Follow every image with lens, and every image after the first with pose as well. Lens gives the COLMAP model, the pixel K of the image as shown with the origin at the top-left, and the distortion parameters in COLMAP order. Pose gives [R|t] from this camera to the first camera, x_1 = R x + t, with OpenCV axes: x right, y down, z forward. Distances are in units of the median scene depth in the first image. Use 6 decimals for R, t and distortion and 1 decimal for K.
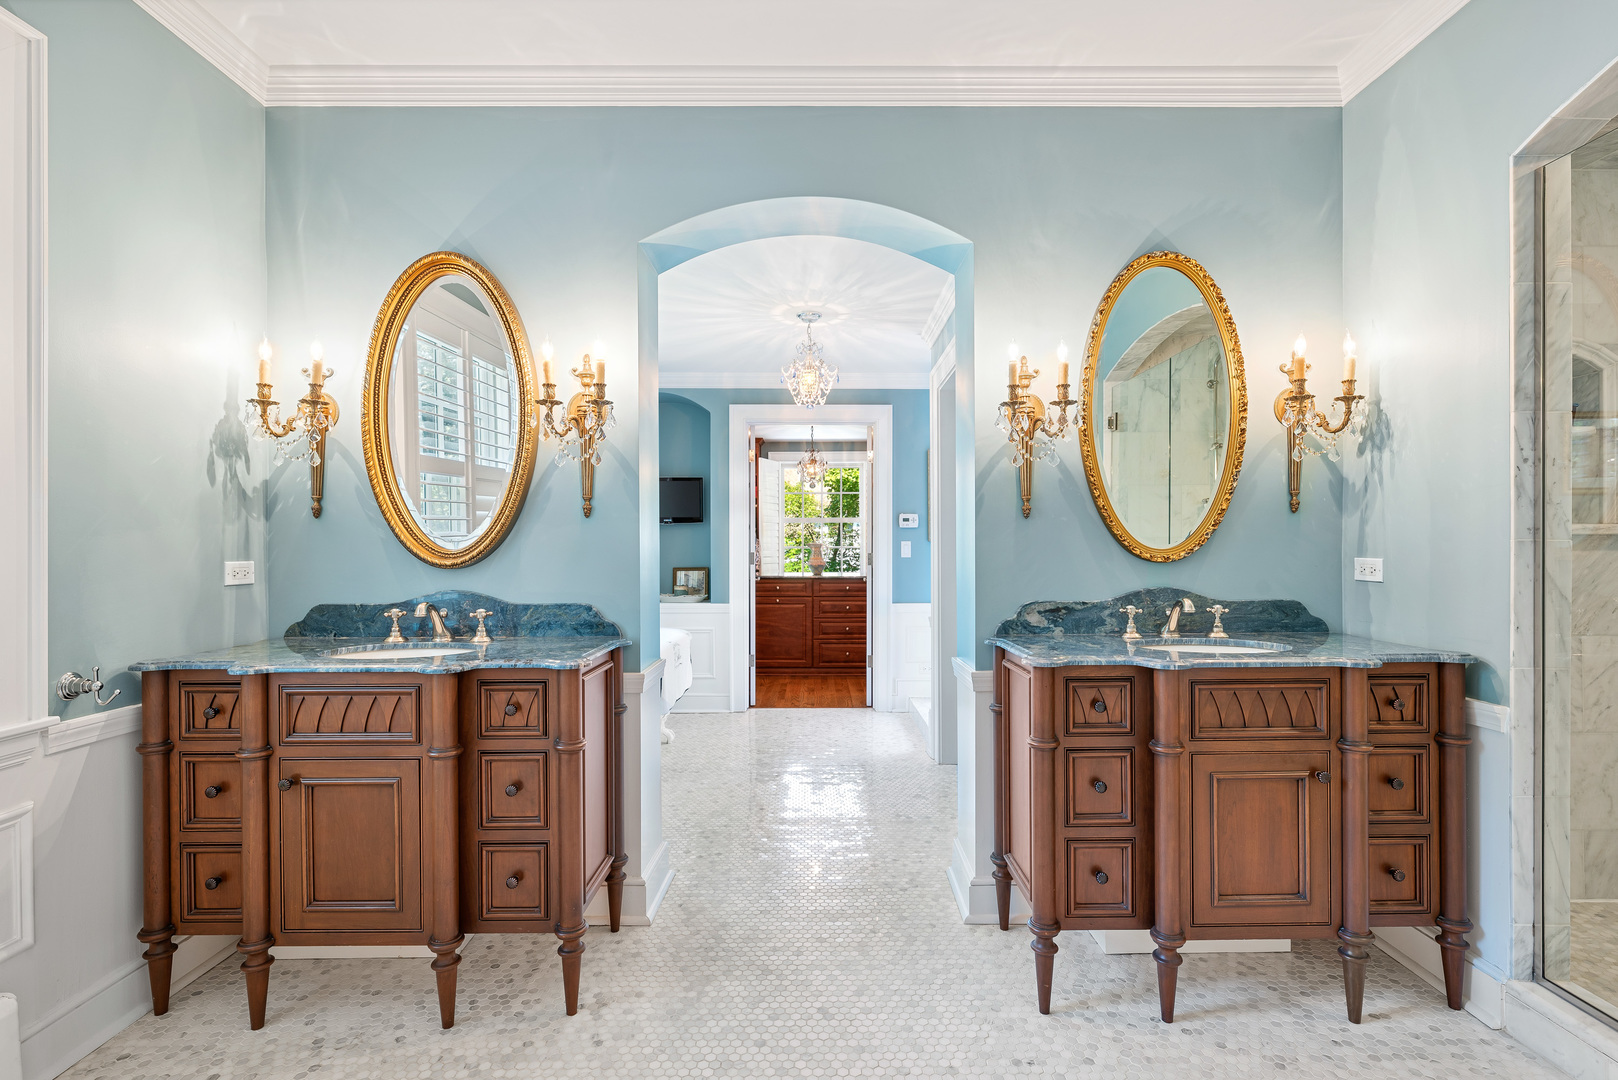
lens RADIAL K [[745.3, 0, 810.6], [0, 745.3, 549.1], [0, 0, 1]] dist [-0.000722, -0.000233]
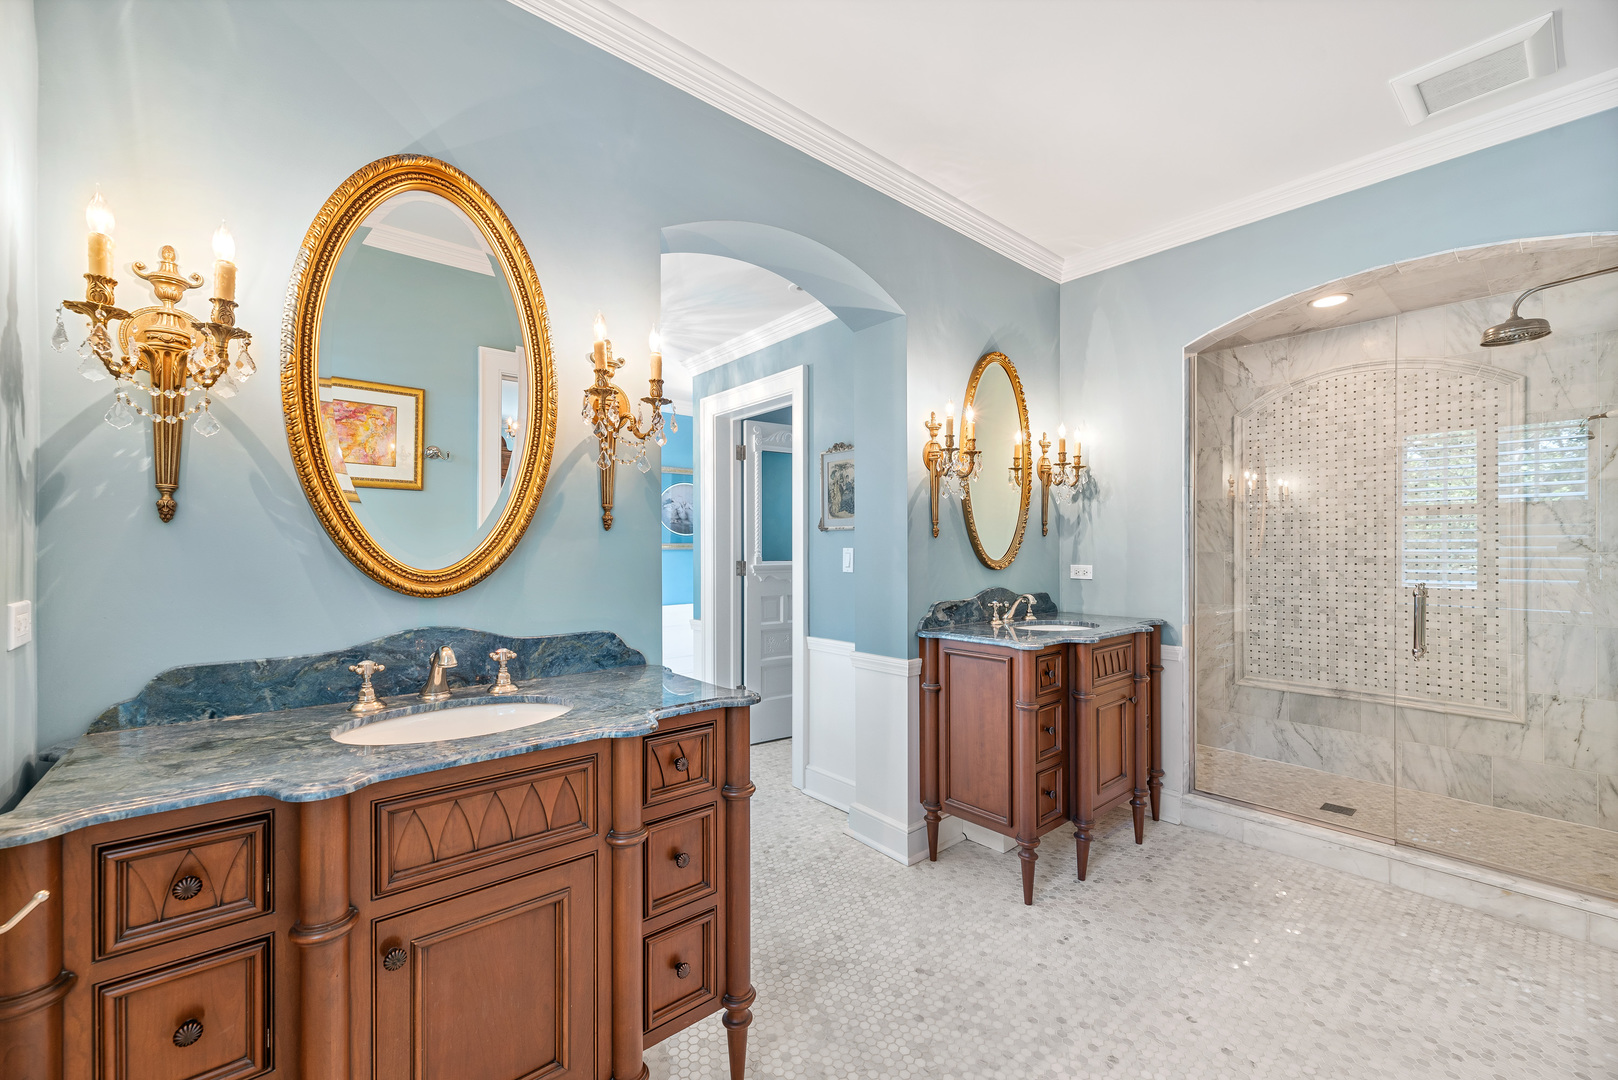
lens RADIAL K [[653.2, 0, 813.9], [0, 653.2, 549.6], [0, 0, 1]] dist [0.001908, 0.000130]
pose [[0.761870, 0.001257, 0.647728, -0.616402], [0.001810, 0.999990, -0.004070, -0.016941], [-0.647727, 0.004274, 0.761860, 0.278125]]
